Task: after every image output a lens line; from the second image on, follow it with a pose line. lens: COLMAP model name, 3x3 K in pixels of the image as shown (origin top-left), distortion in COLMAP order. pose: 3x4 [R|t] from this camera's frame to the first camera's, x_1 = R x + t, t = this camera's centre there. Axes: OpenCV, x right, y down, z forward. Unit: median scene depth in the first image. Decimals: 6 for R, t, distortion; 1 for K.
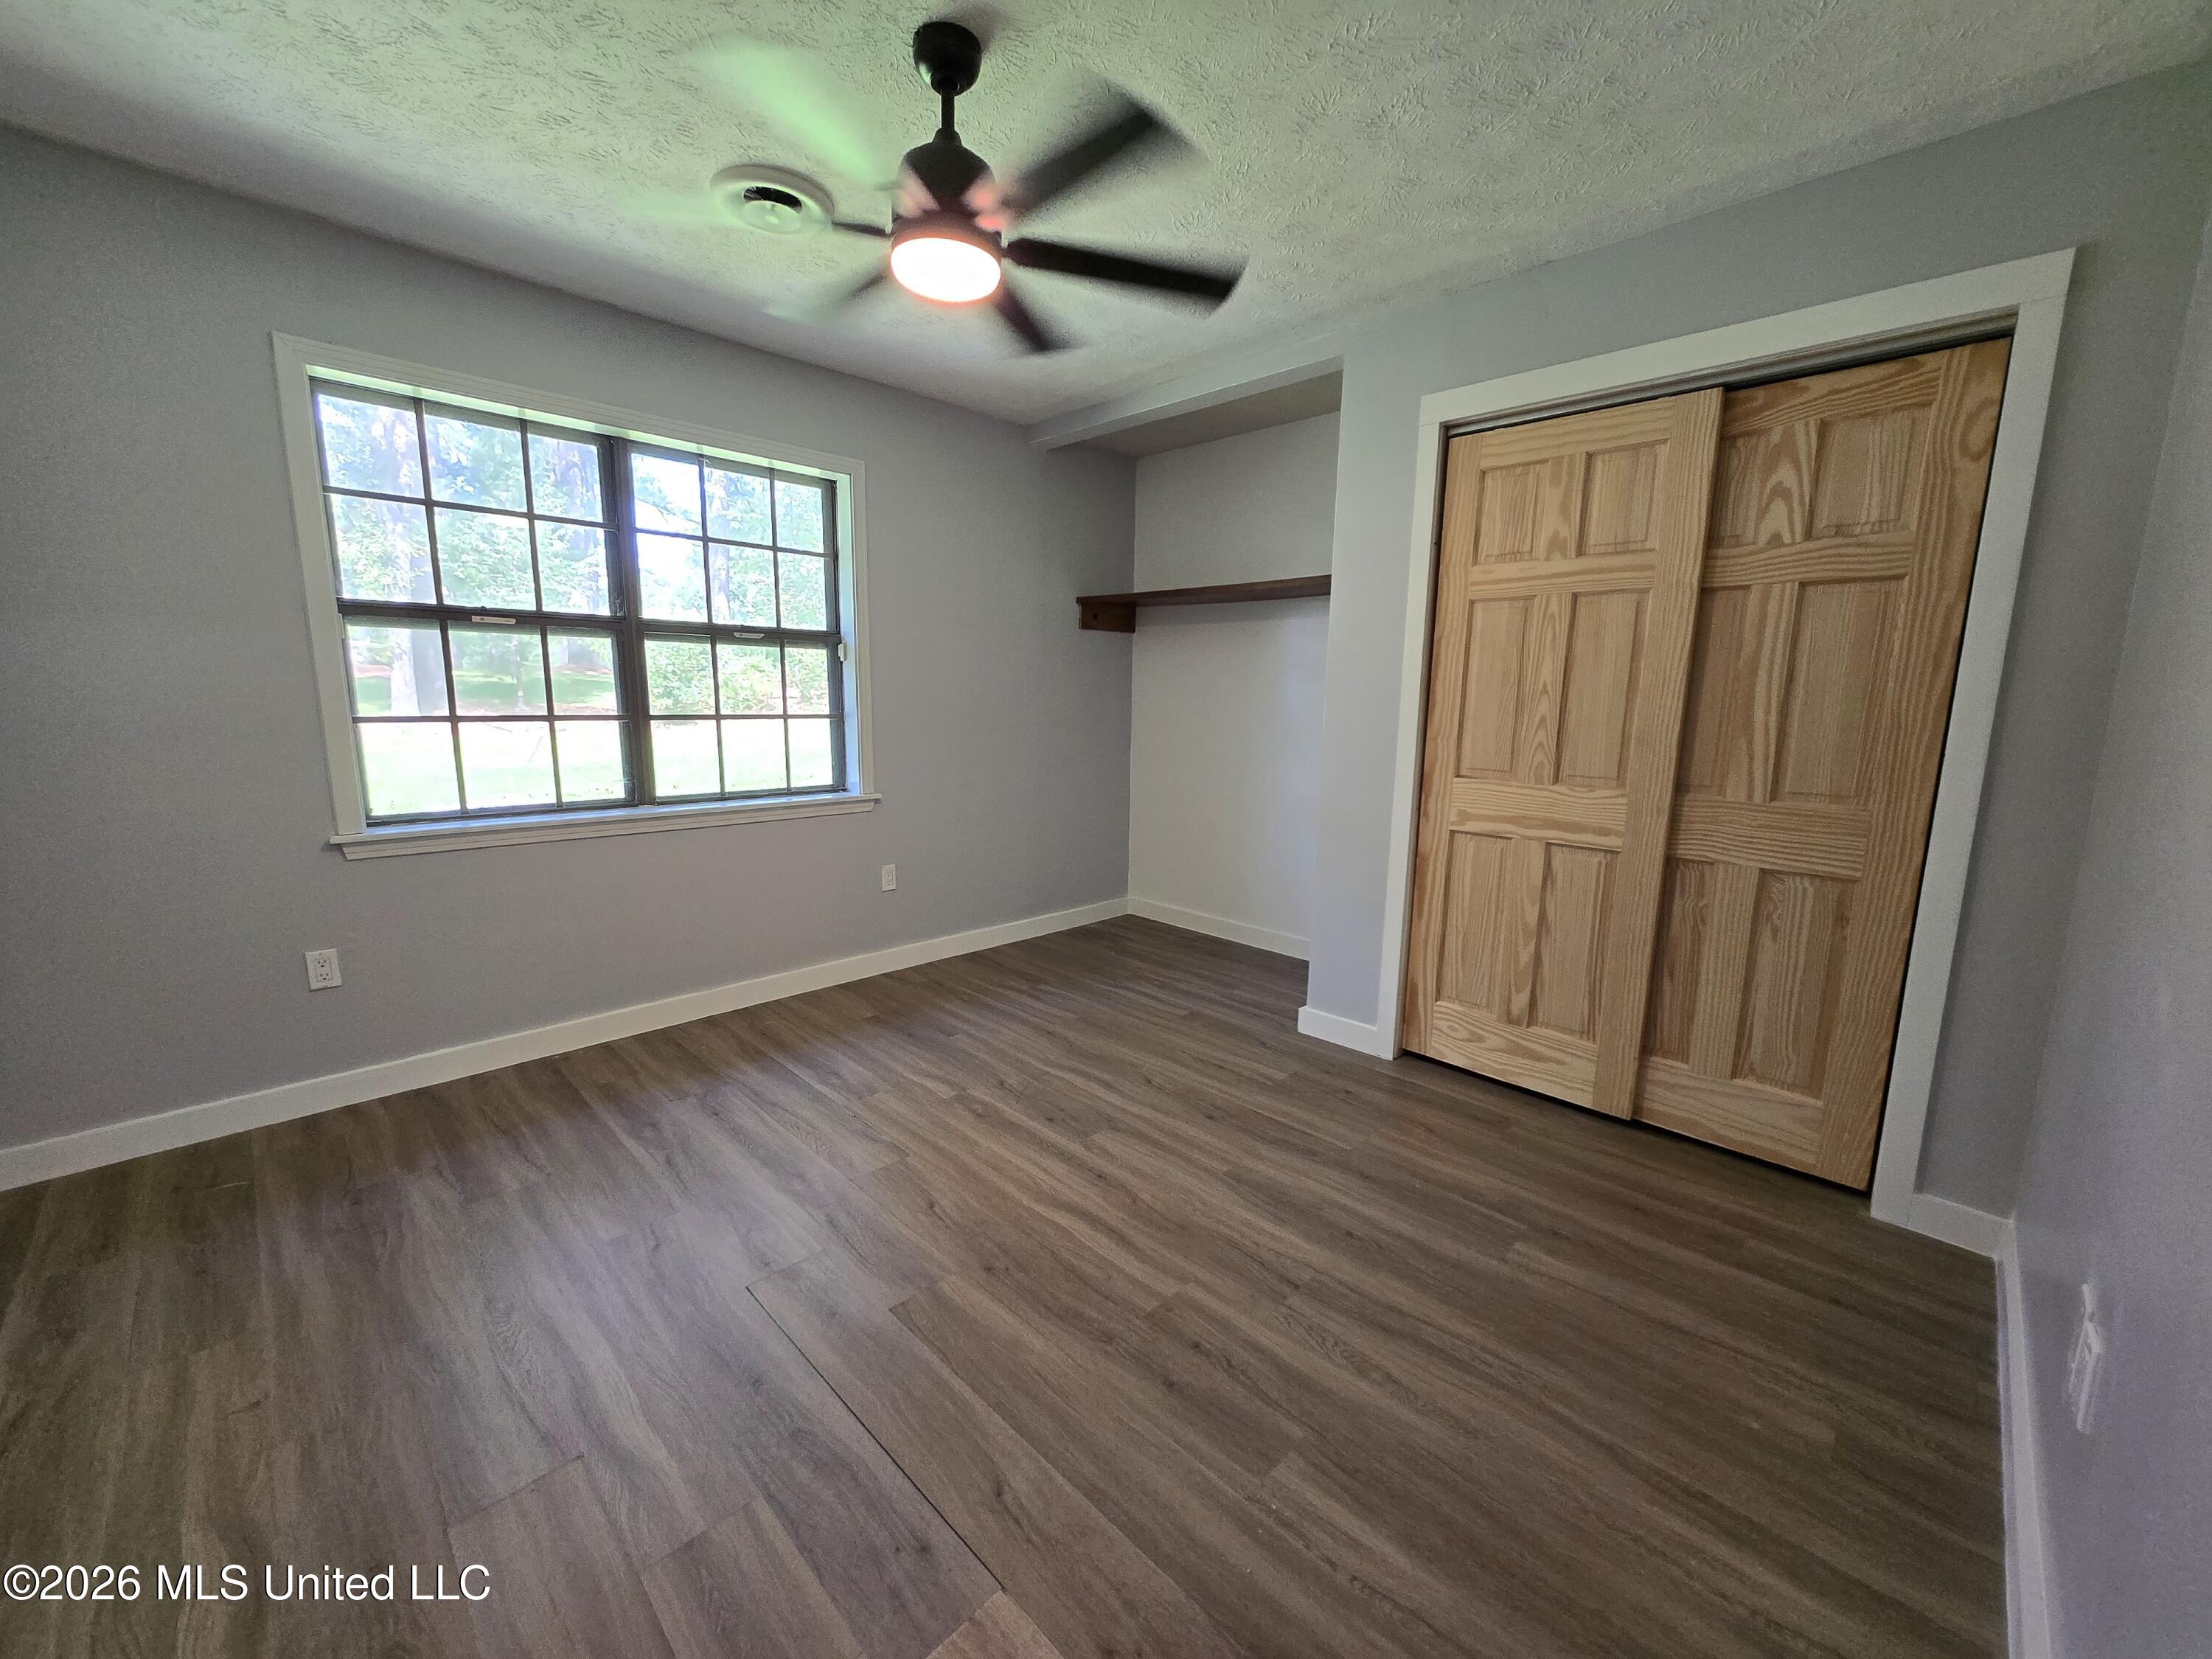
lens RADIAL K [[867.8, 0, 1106.8], [0, 867.8, 835.9], [0, 0, 1]] dist [-0.002545, -0.000316]
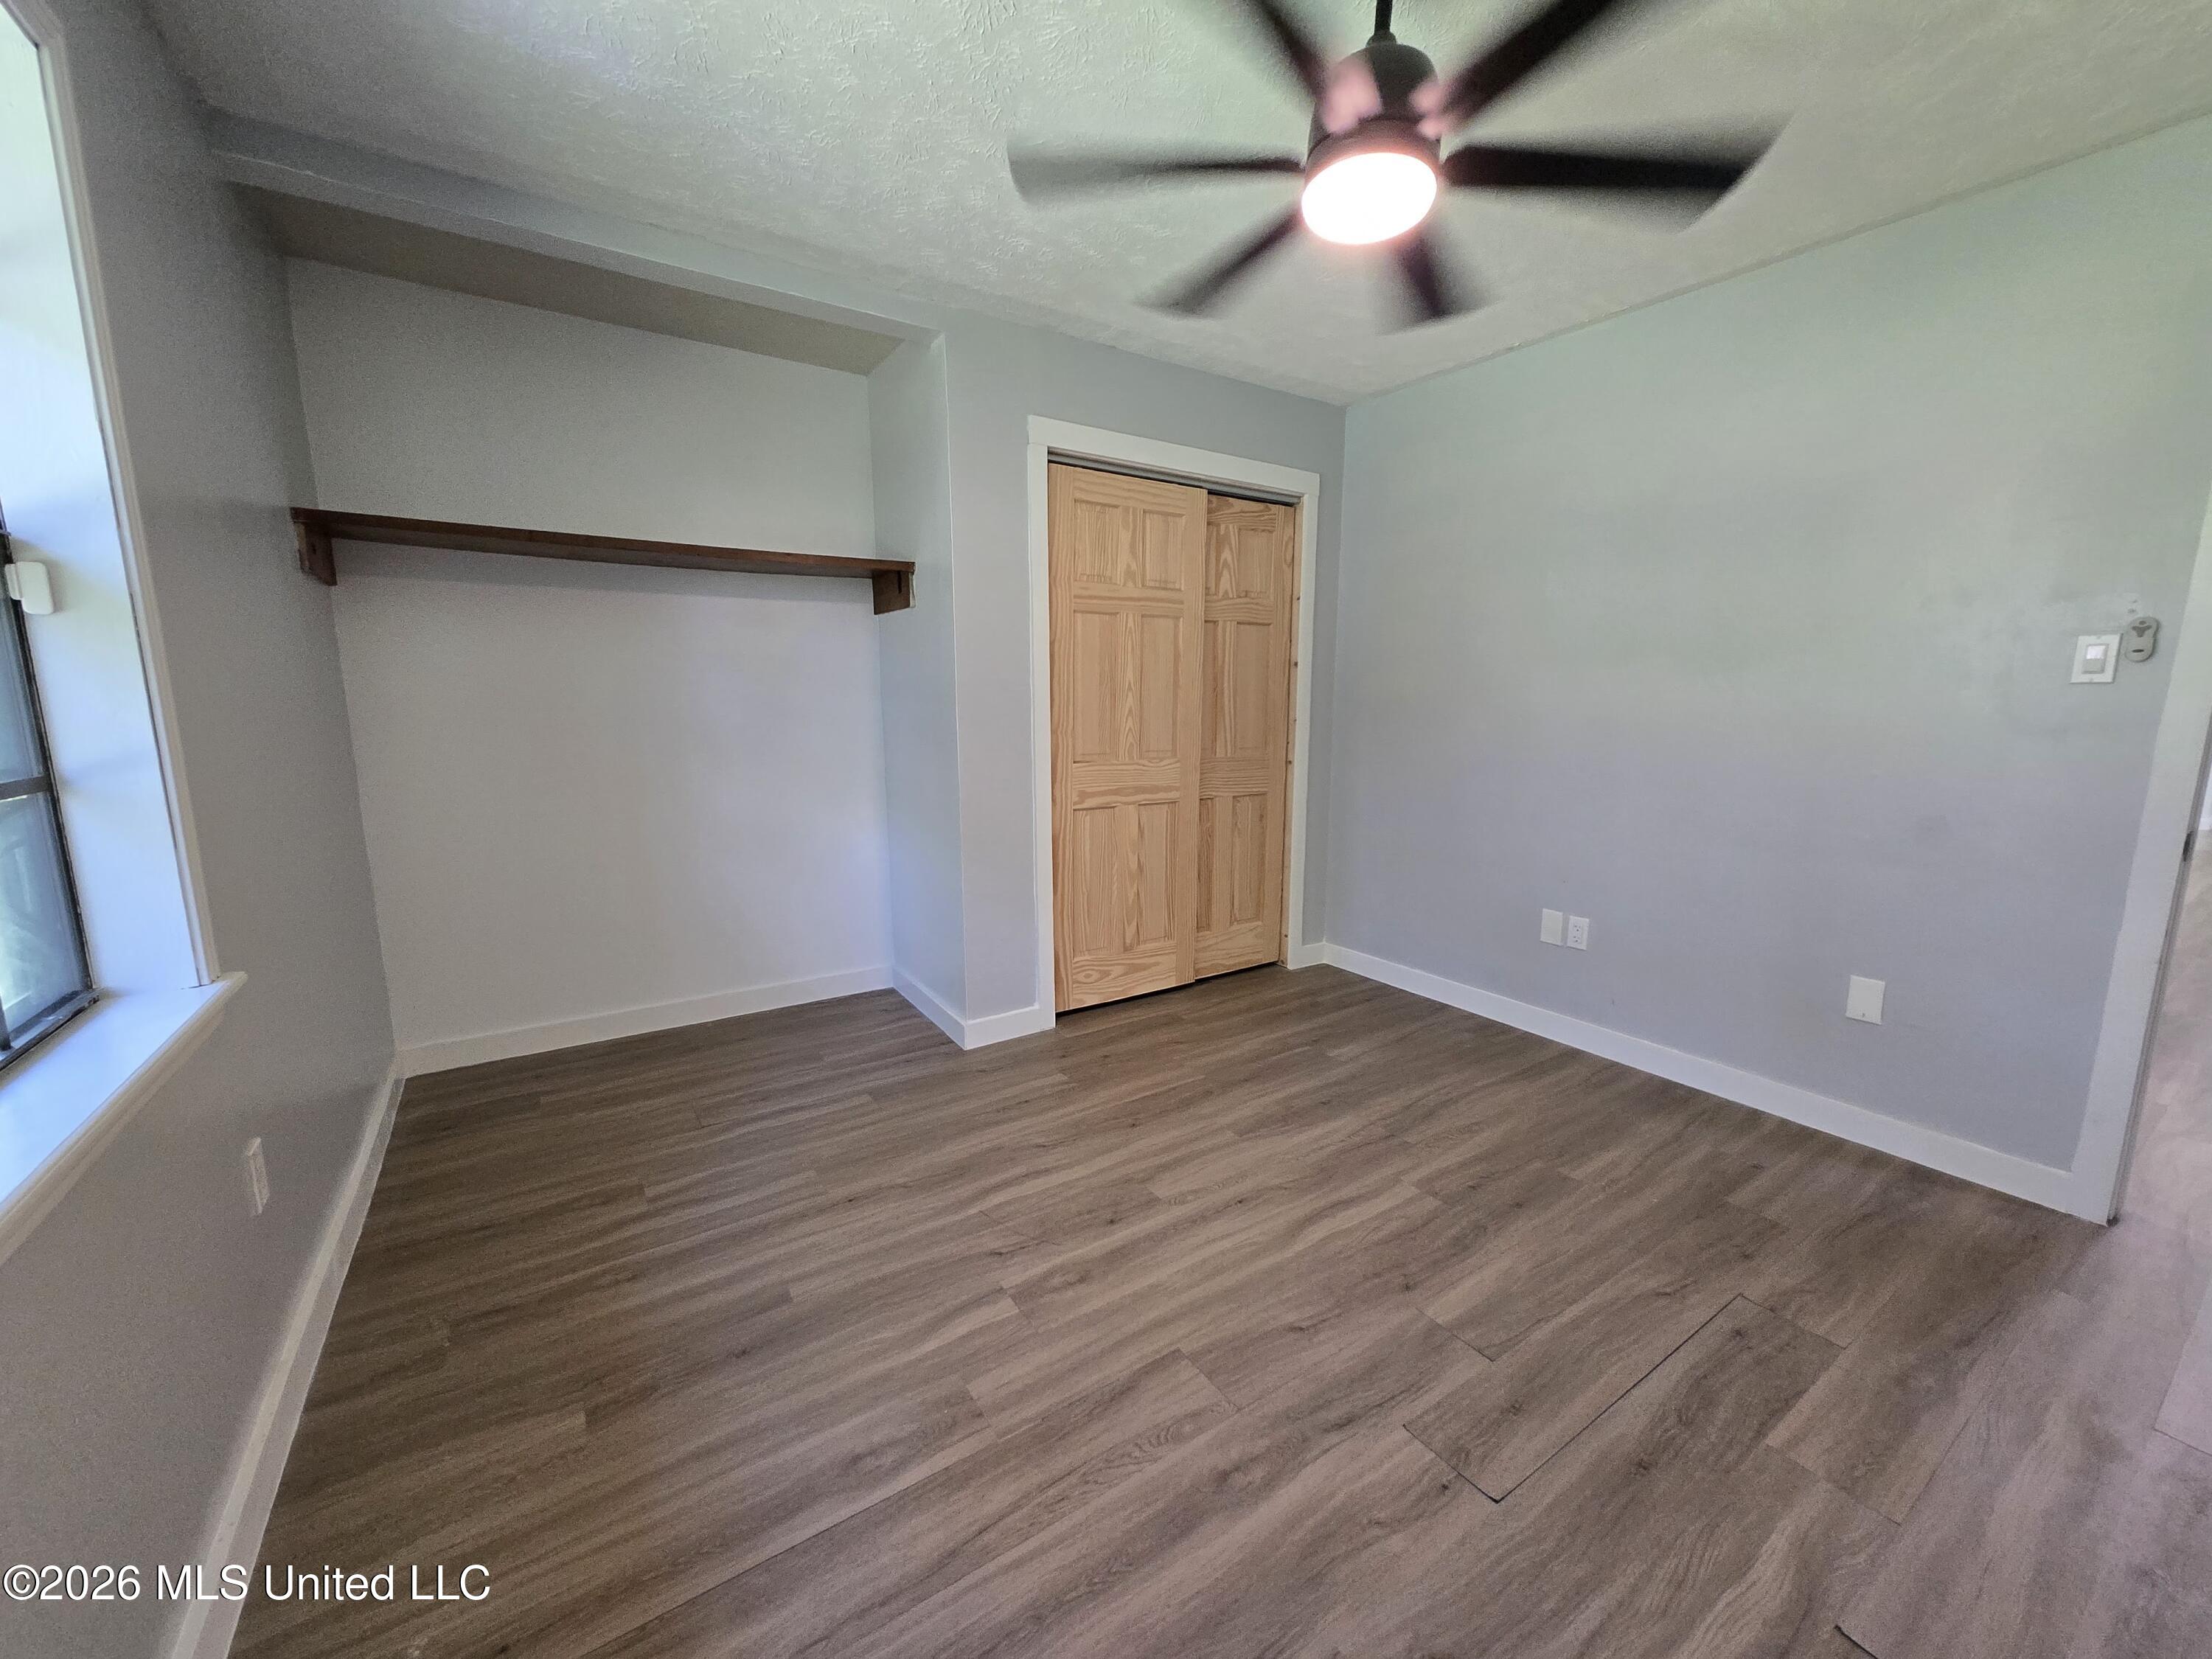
lens RADIAL K [[867.8, 0, 1106.8], [0, 867.8, 835.9], [0, 0, 1]] dist [-0.002545, -0.000316]
pose [[0.196713, -0.173830, 0.964929, -0.797318], [0.160908, 0.976538, 0.143118, -0.145001], [-0.967167, 0.127112, 0.220068, 0.789506]]
